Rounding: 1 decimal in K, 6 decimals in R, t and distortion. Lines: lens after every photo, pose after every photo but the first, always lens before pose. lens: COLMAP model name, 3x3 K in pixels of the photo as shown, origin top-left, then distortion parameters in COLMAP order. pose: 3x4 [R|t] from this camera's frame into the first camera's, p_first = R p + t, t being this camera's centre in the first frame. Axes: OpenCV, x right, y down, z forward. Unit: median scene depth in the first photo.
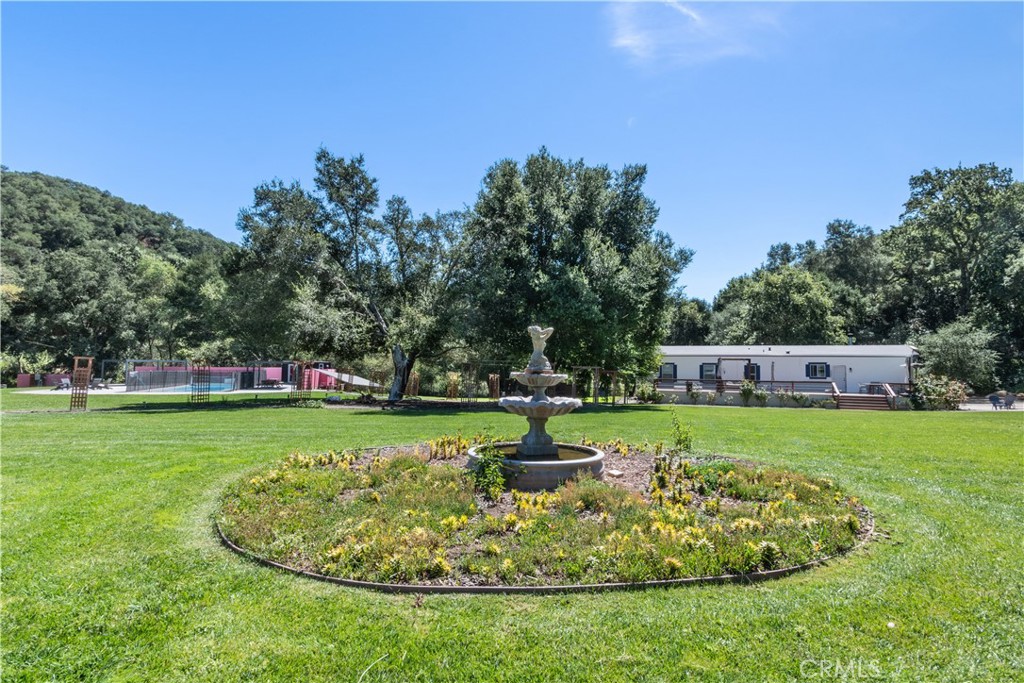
lens RADIAL K [[461.6, 0, 508.7], [0, 461.6, 343.3], [0, 0, 1]] dist [-0.010411, 0.000690]
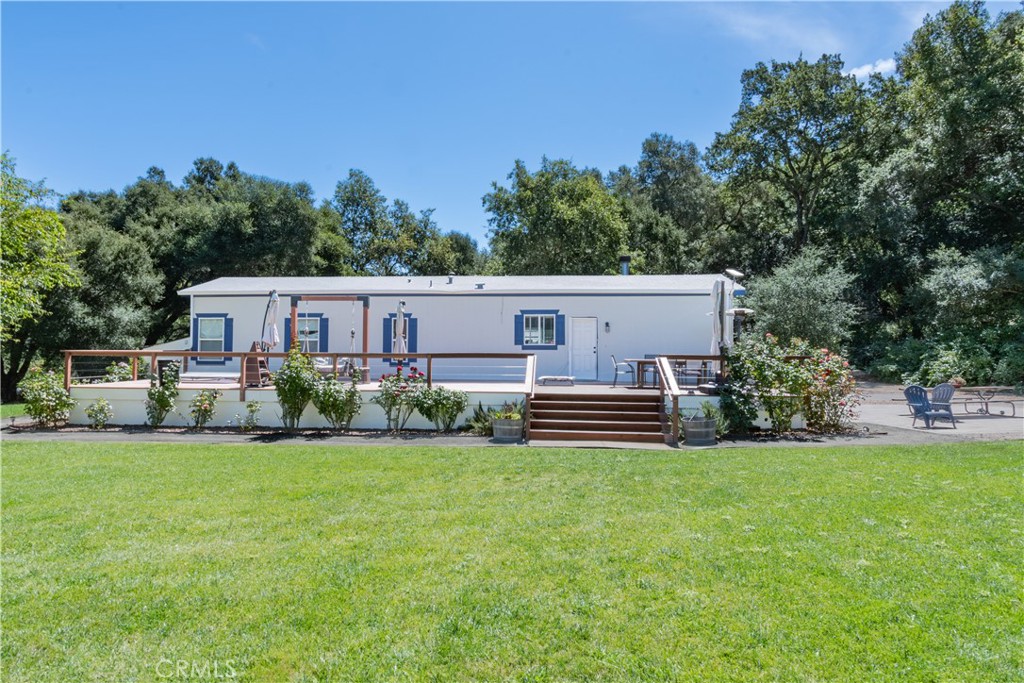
lens RADIAL K [[494.0, 0, 510.5], [0, 494.0, 338.0], [0, 0, 1]] dist [-0.001322, -0.000106]
pose [[0.959979, 0.001409, 0.280068, 0.436429], [-0.008663, 0.999658, 0.024663, 0.046913], [-0.279938, -0.026102, 0.959663, 0.485263]]
